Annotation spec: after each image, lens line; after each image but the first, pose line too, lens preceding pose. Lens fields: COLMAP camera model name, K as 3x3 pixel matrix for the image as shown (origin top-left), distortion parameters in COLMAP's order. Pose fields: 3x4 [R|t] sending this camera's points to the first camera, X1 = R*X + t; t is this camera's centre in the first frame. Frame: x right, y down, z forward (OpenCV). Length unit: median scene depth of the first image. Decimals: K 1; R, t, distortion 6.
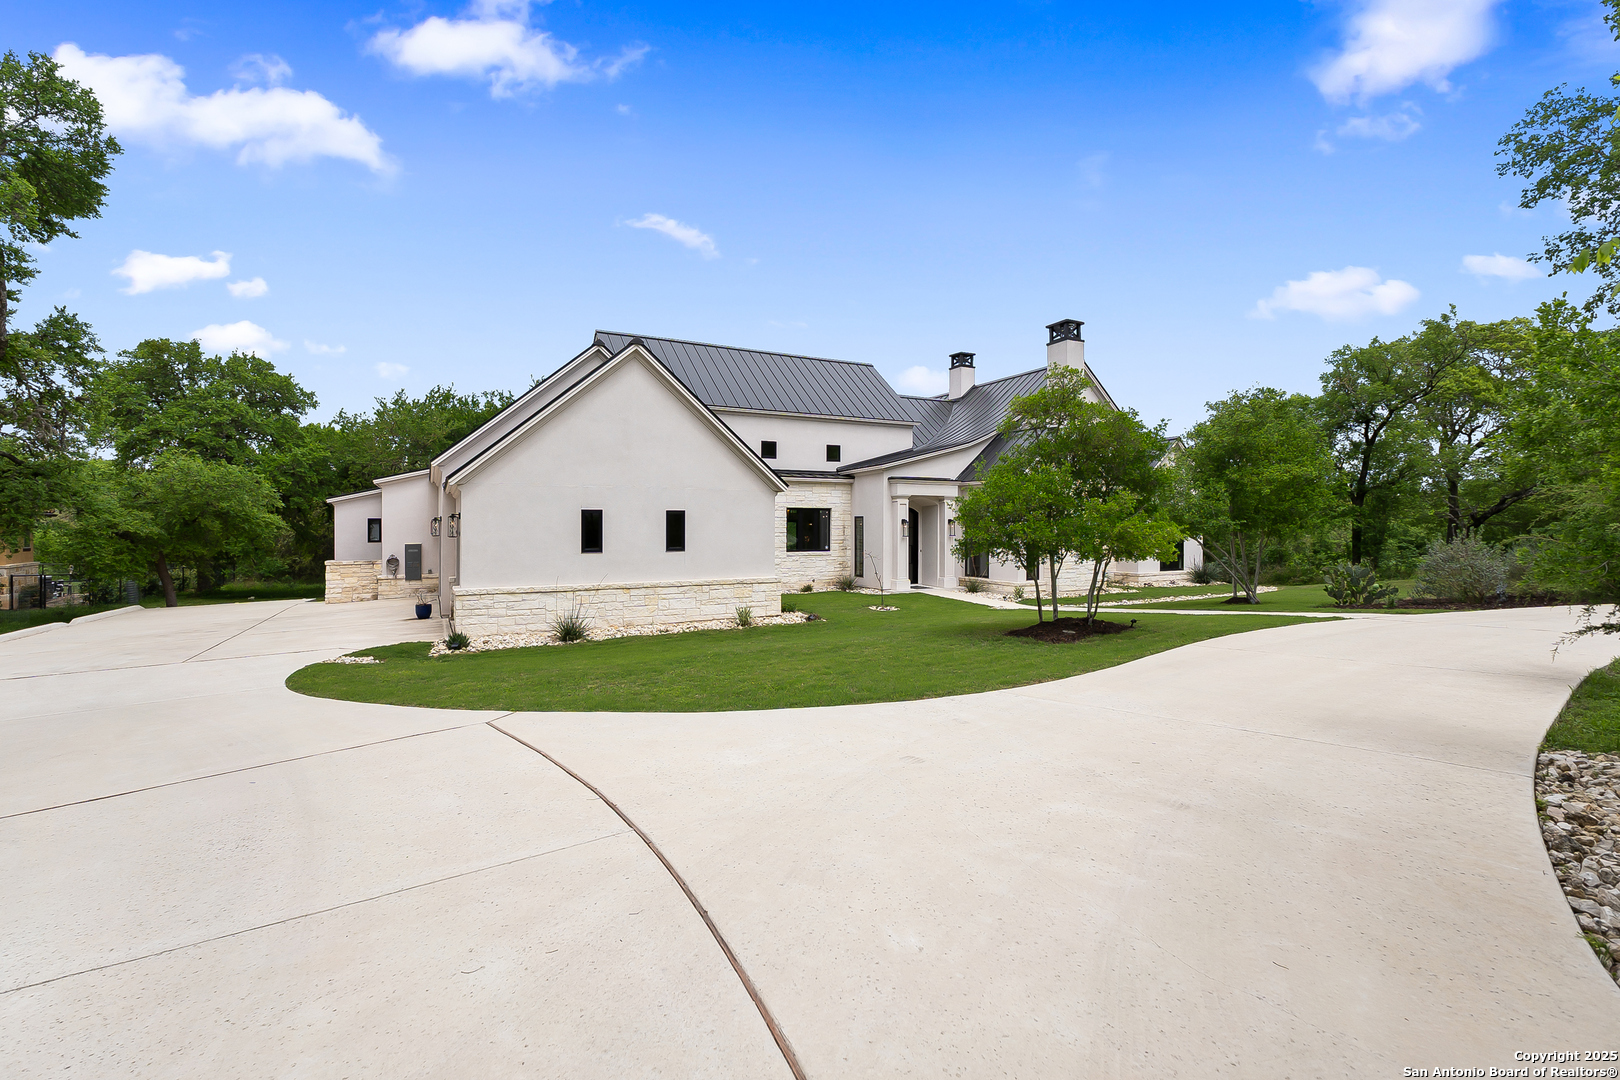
lens RADIAL K [[702.2, 0, 810.7], [0, 702.2, 534.3], [0, 0, 1]] dist [-0.001328, -0.000251]
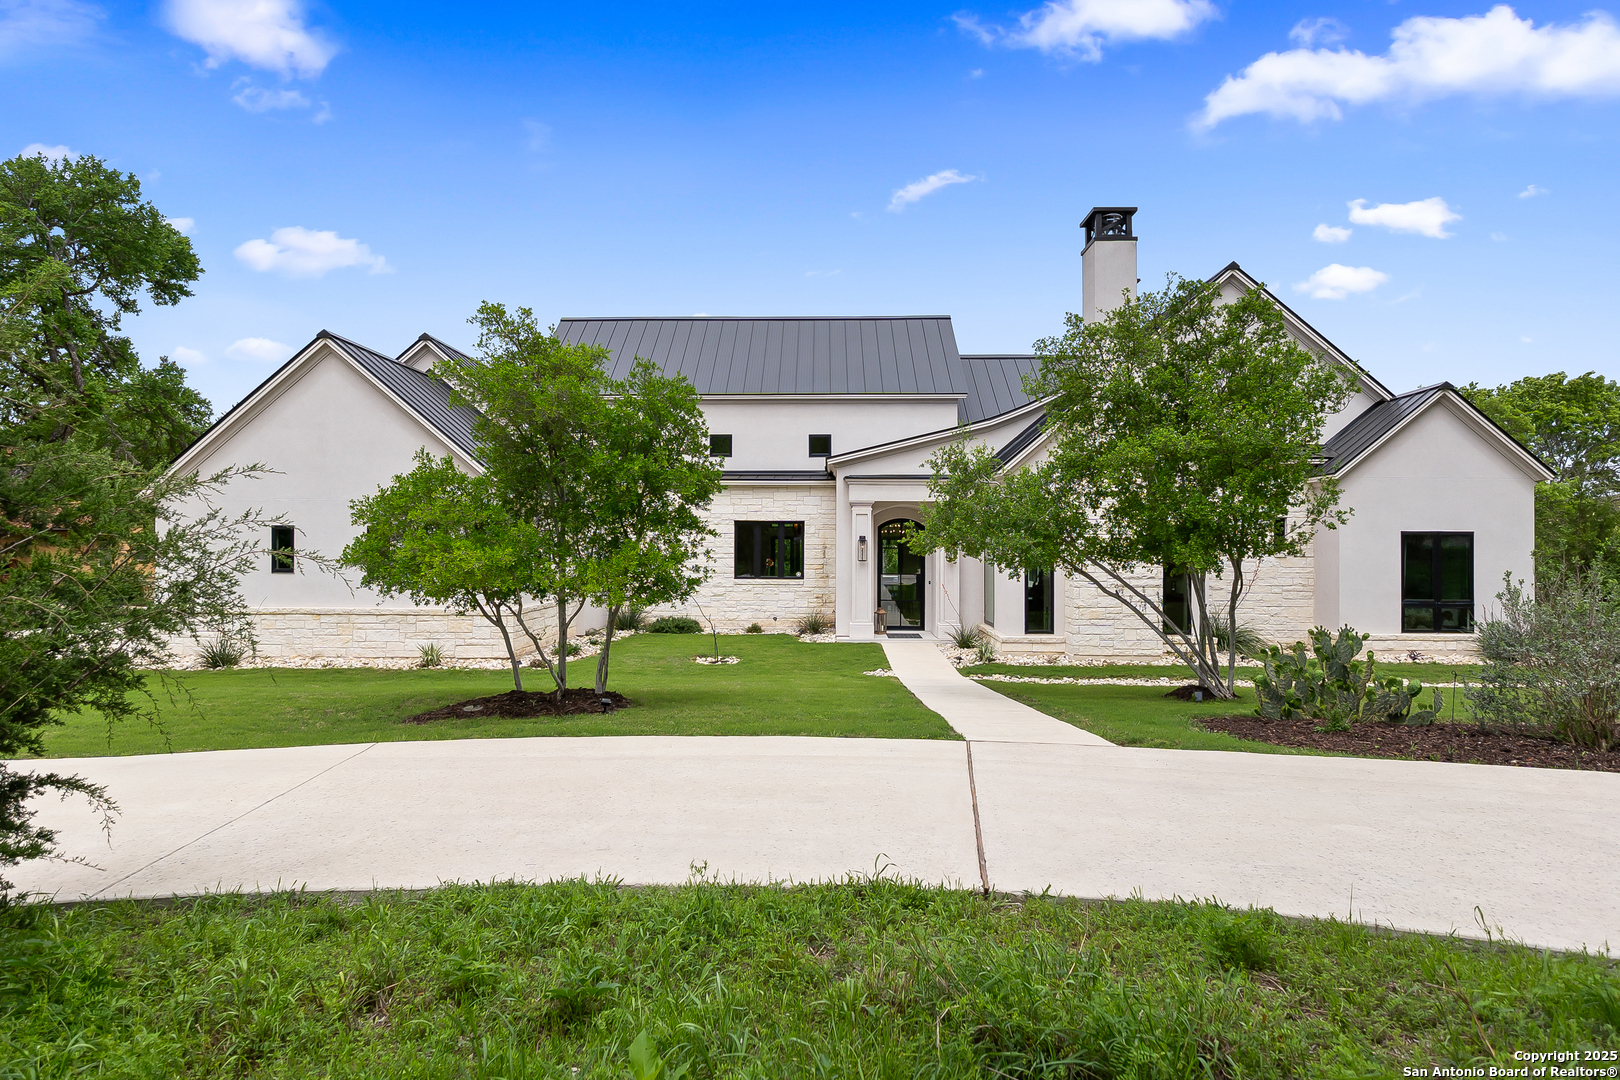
lens RADIAL K [[868.2, 0, 810.2], [0, 868.2, 537.4], [0, 0, 1]] dist [-0.023310, -0.000089]
pose [[0.869974, 0.004149, -0.493079, 0.494892], [-0.012948, 0.999812, -0.014432, -0.007052], [0.492927, 0.018940, 0.869865, 0.221370]]
